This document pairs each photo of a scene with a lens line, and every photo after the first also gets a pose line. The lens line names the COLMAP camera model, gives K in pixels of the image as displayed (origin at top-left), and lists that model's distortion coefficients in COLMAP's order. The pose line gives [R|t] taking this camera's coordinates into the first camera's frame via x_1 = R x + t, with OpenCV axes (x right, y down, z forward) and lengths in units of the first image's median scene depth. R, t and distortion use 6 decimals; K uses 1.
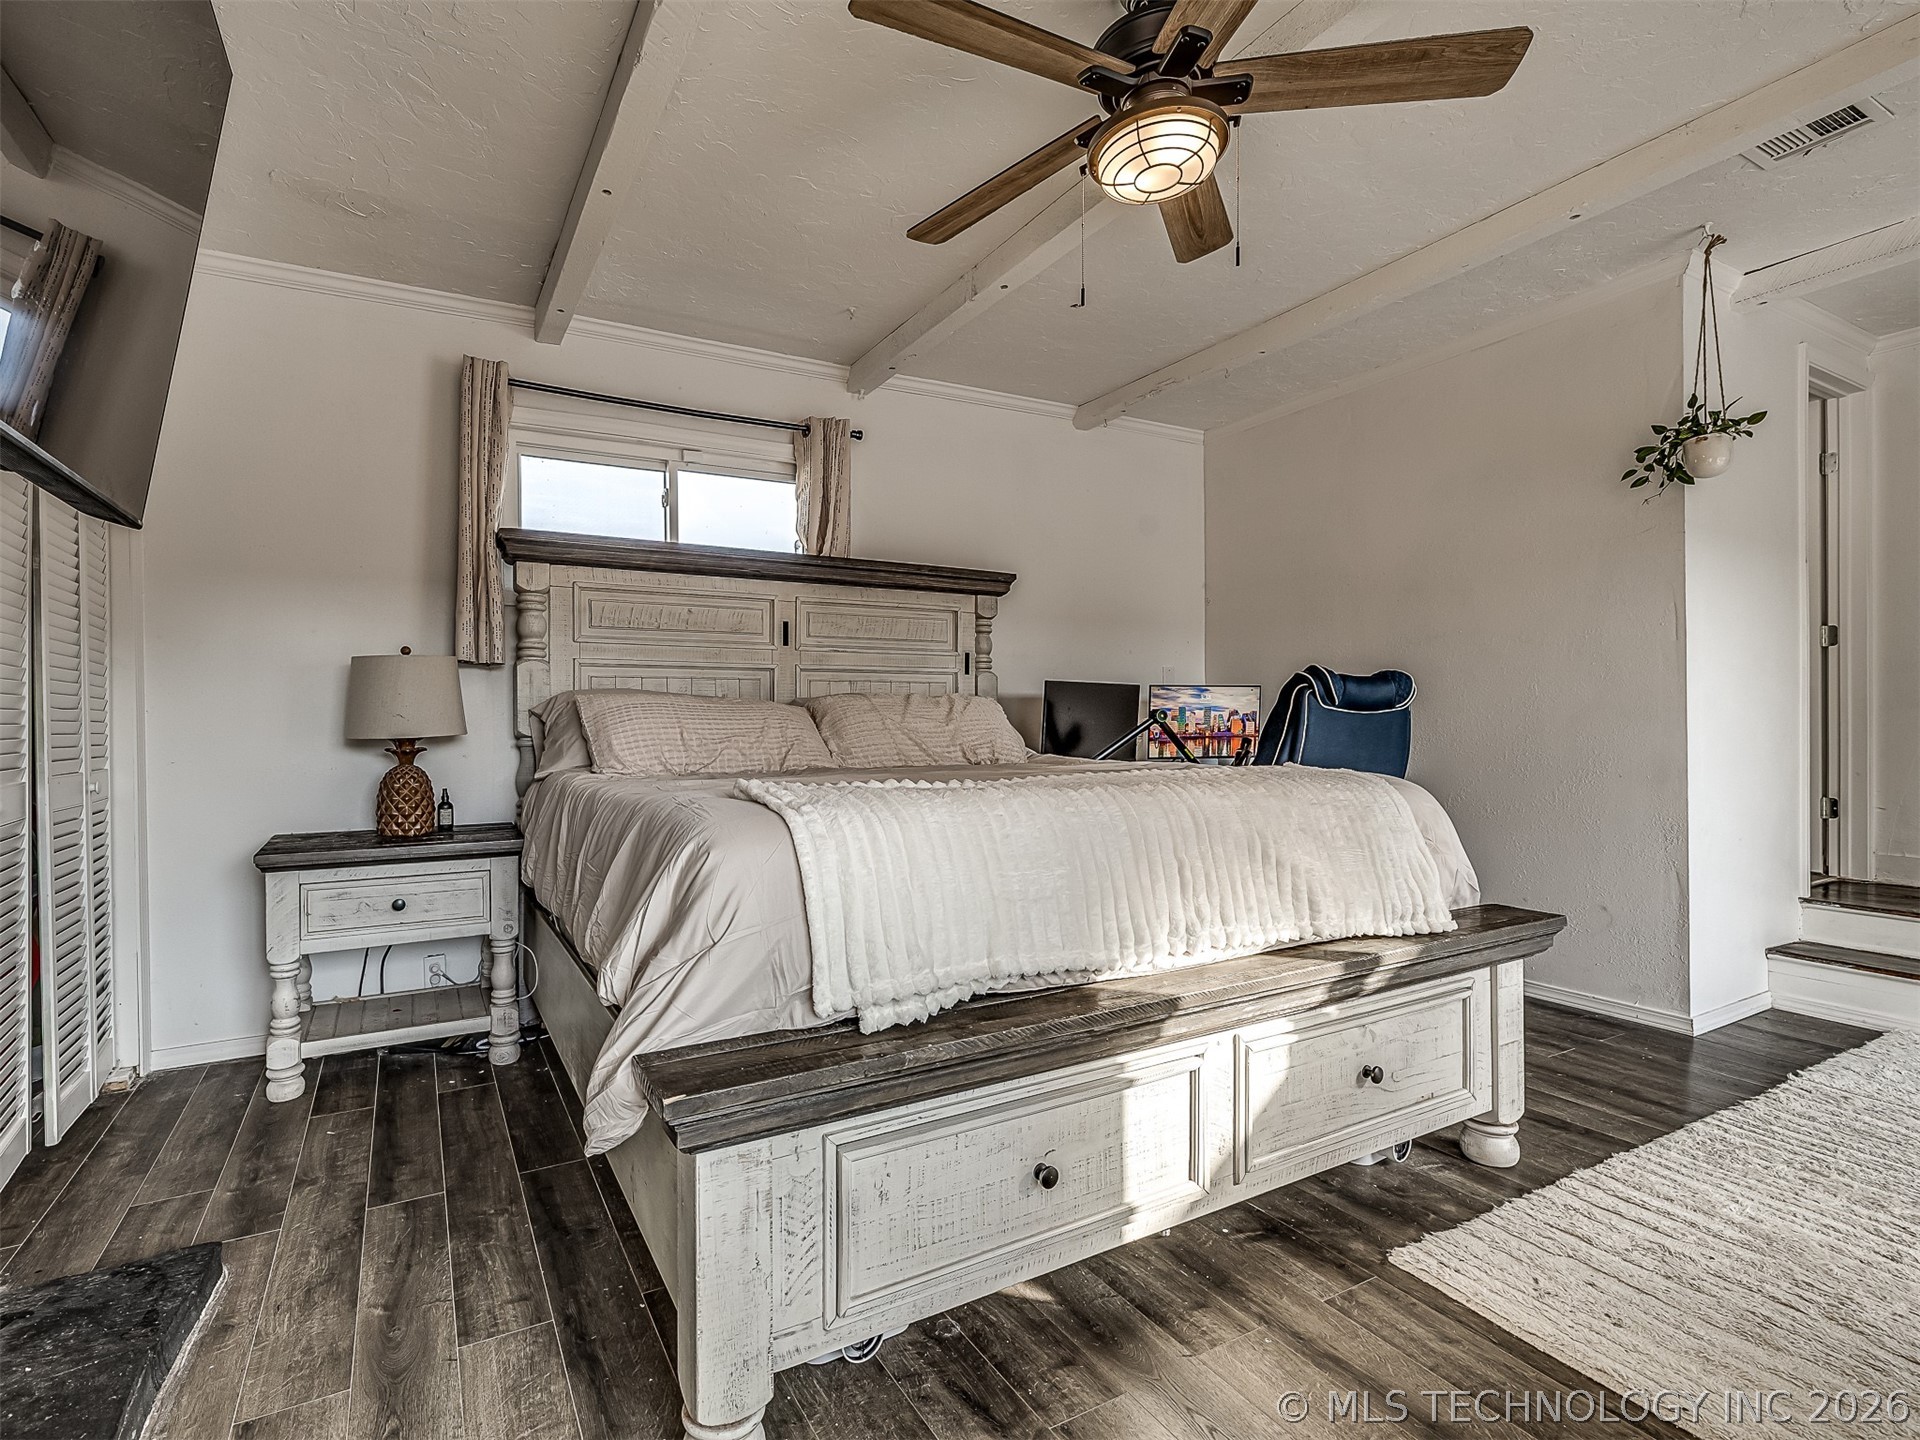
lens RADIAL K [[895.7, 0, 898.4], [0, 895.7, 715.0], [0, 0, 1]] dist [0.001179, 0.001243]
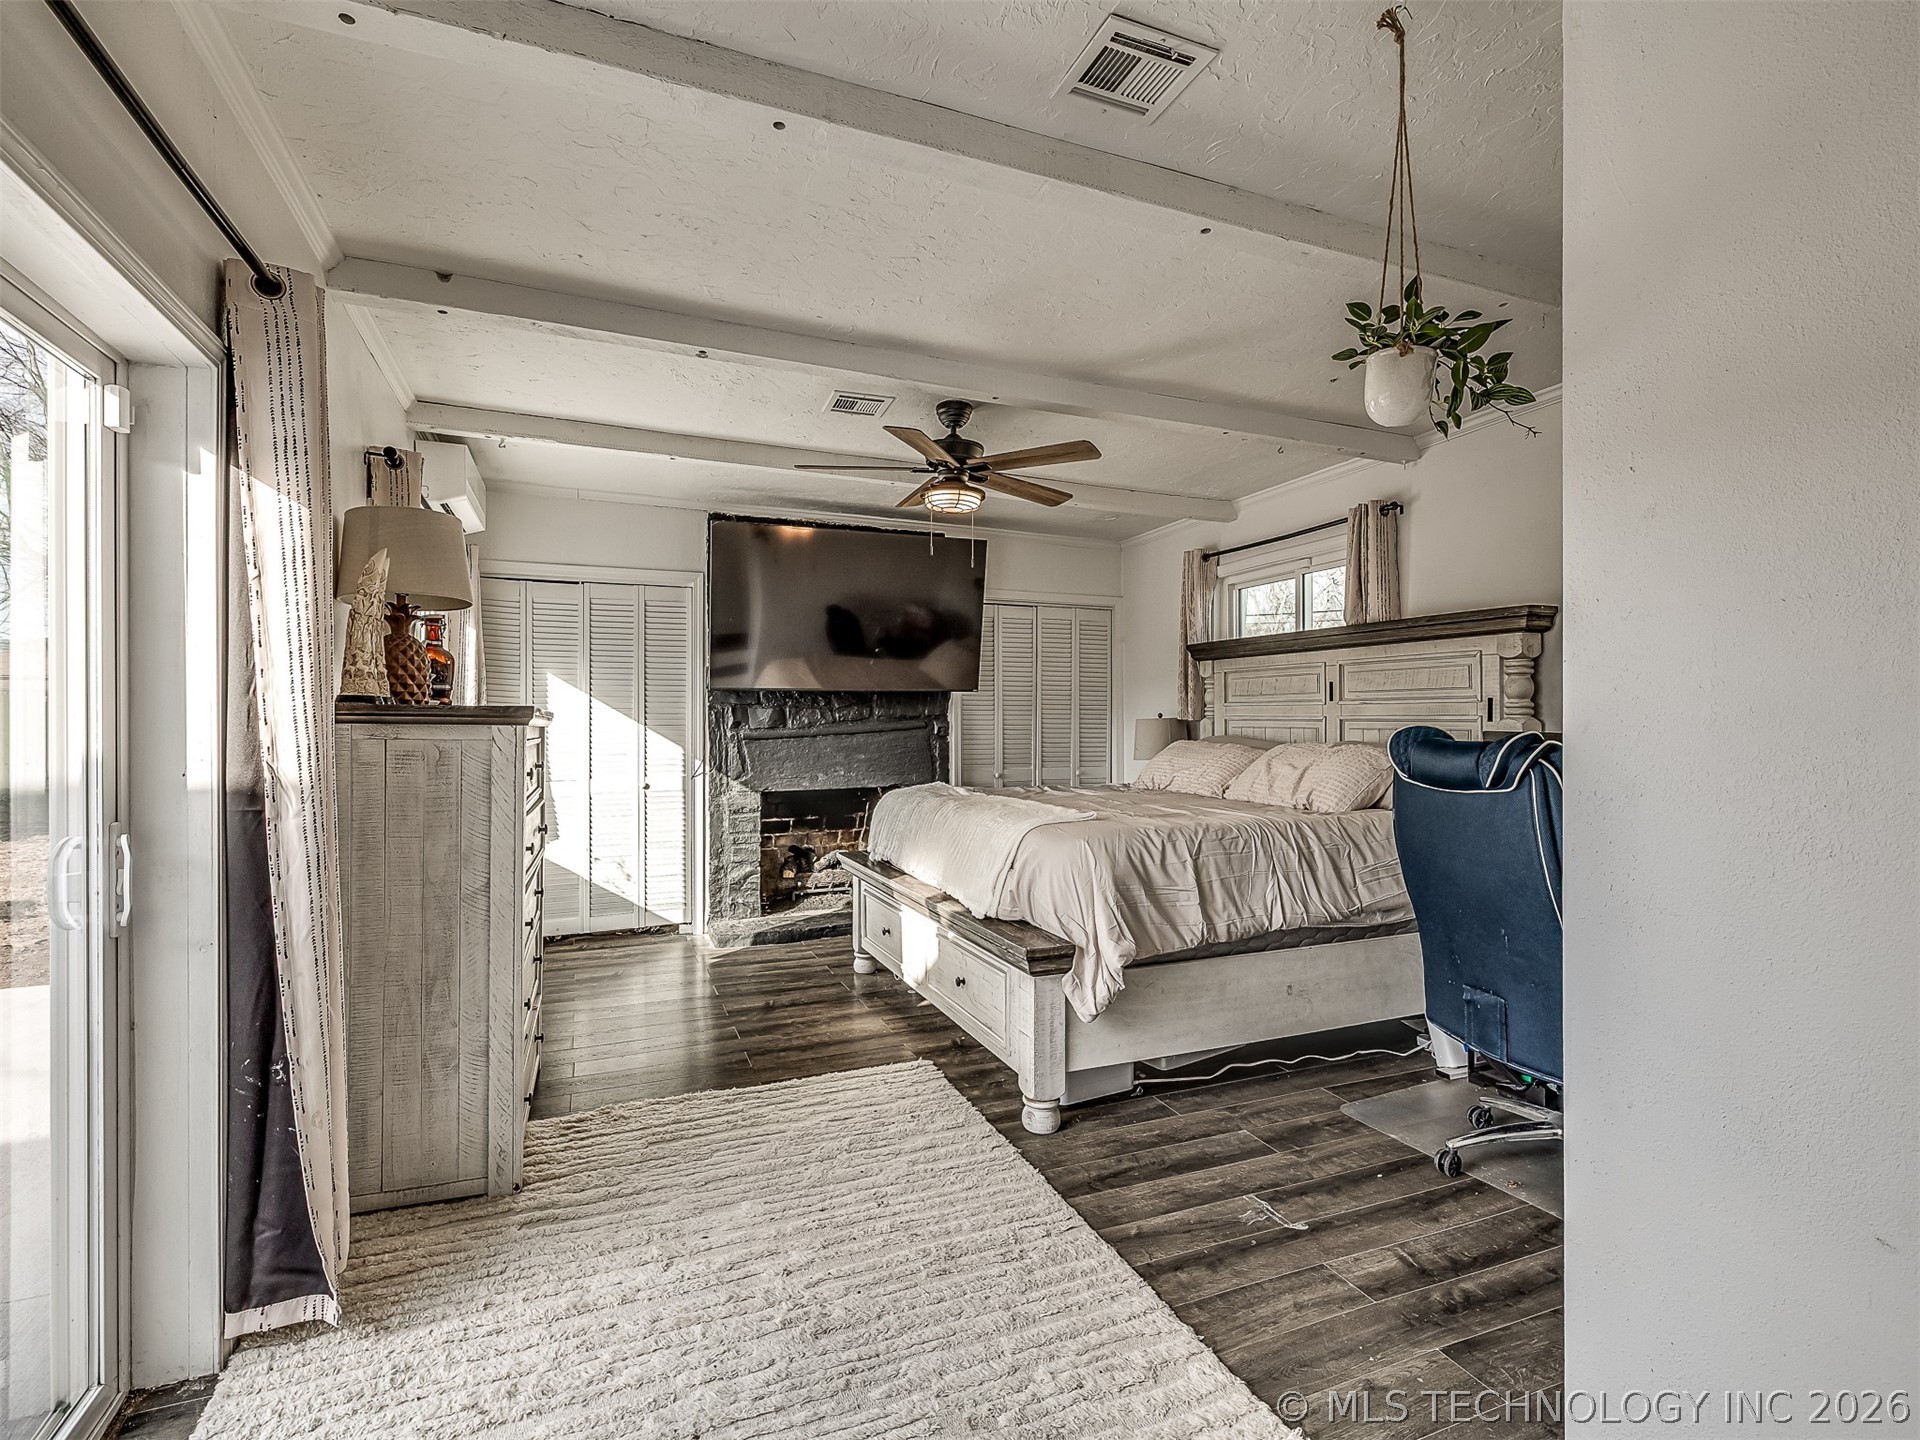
lens RADIAL K [[931.2, 0, 960.0], [0, 931.2, 720.0], [0, 0, 1]] dist [0.000154, 0.000438]
pose [[-0.101318, 0.007583, -0.994825, 1.232962], [0.003206, 0.999968, 0.007295, -0.063471], [0.994849, -0.002451, -0.101339, 0.629100]]
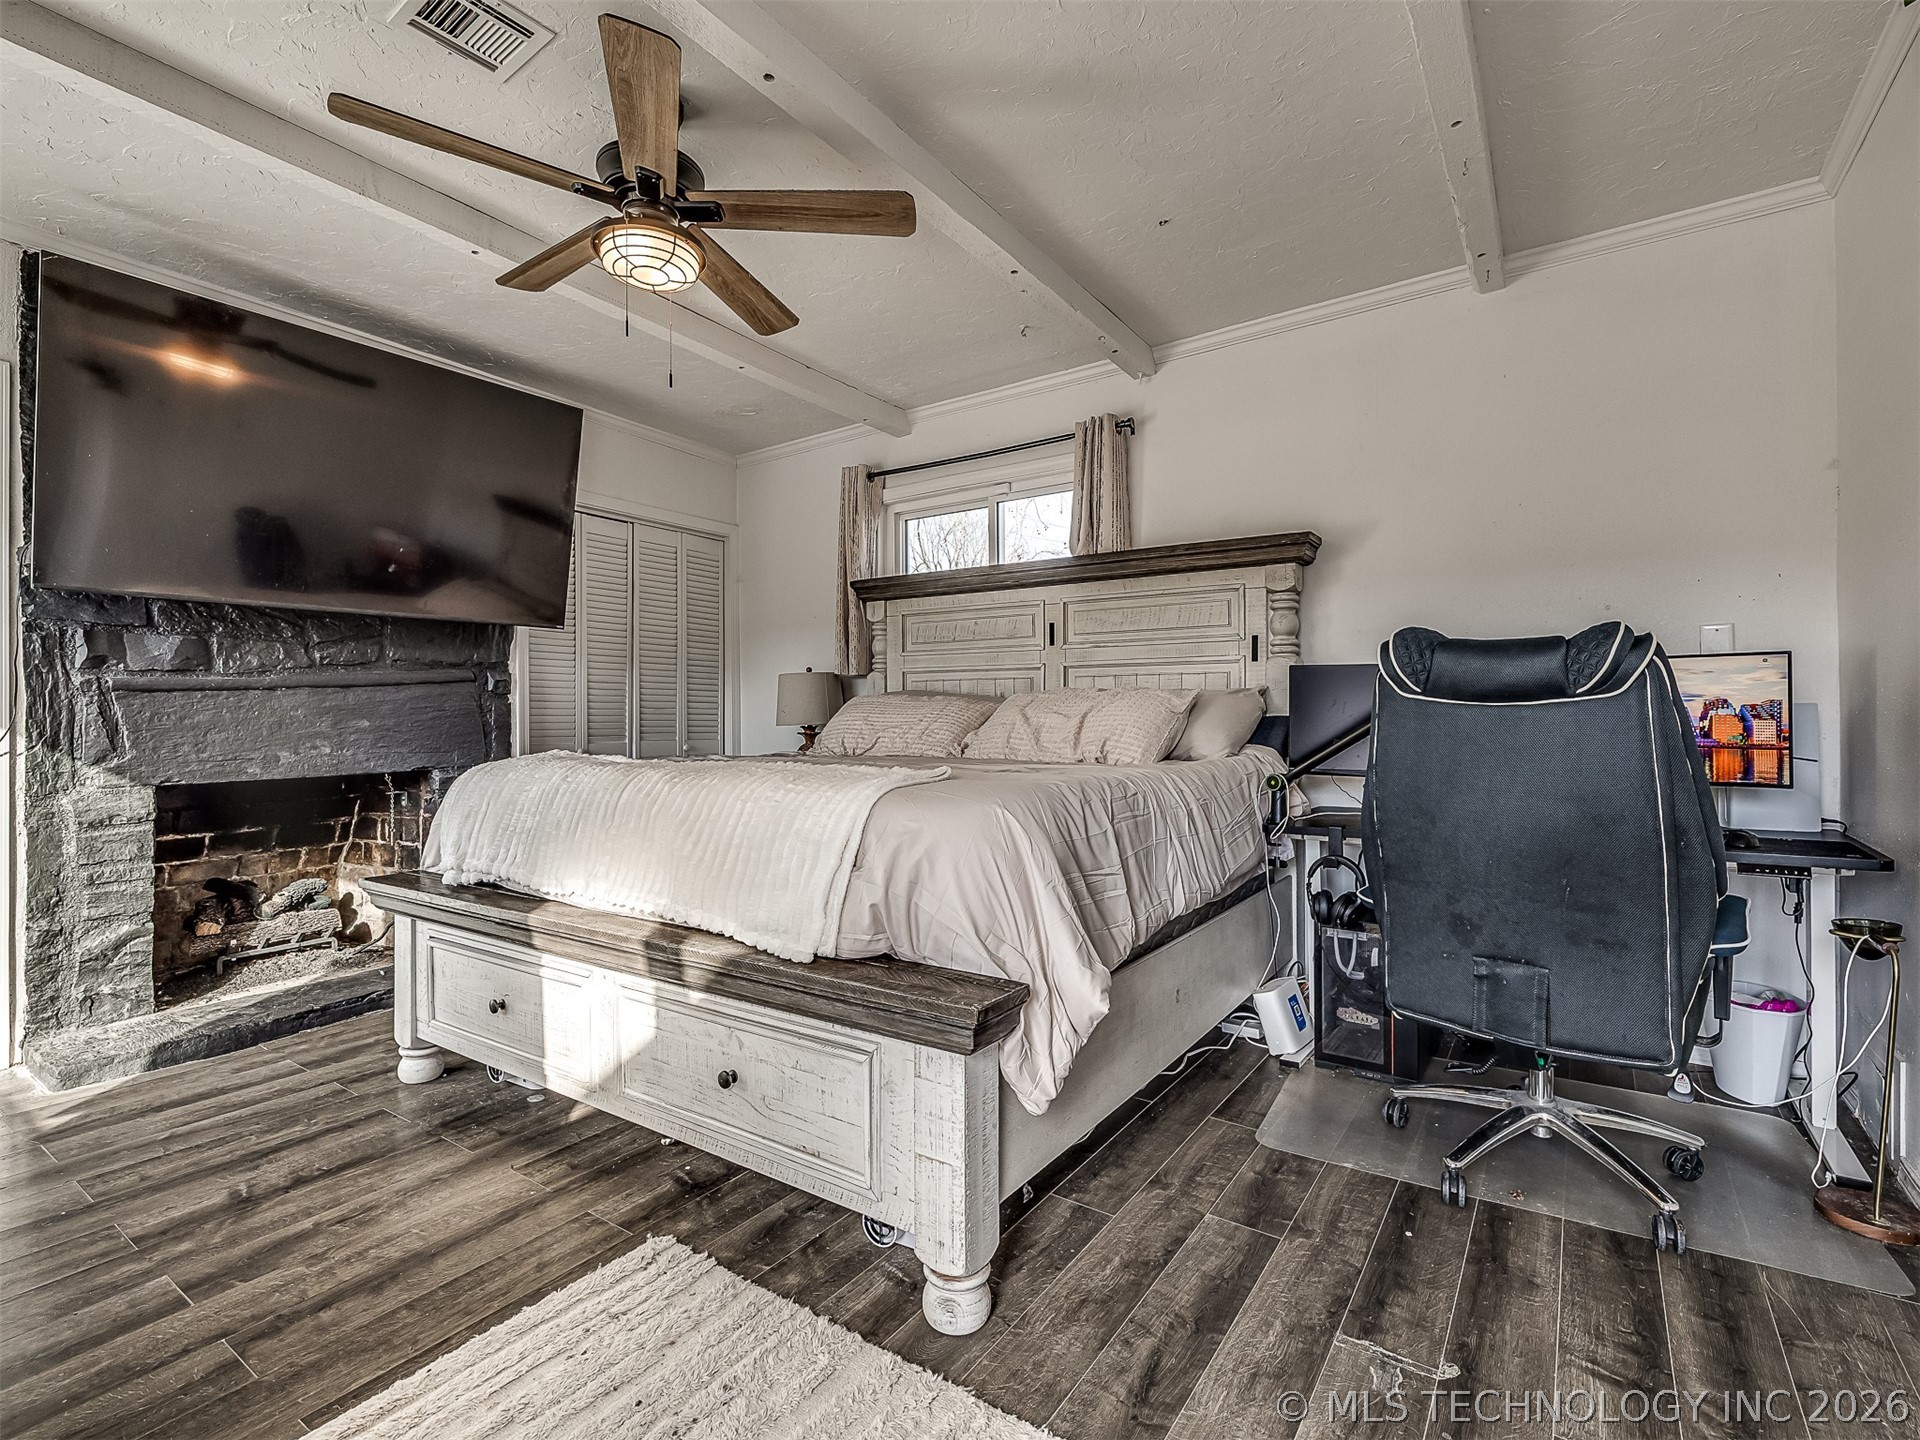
lens RADIAL K [[919.0, 0, 967.9], [0, 919.0, 715.8], [0, 0, 1]] dist [0.001955, -0.000078]
pose [[0.464069, 0.003000, -0.885794, 0.814777], [0.002795, 0.999984, 0.004851, 0.001001], [0.885794, -0.004727, 0.464054, 0.408223]]
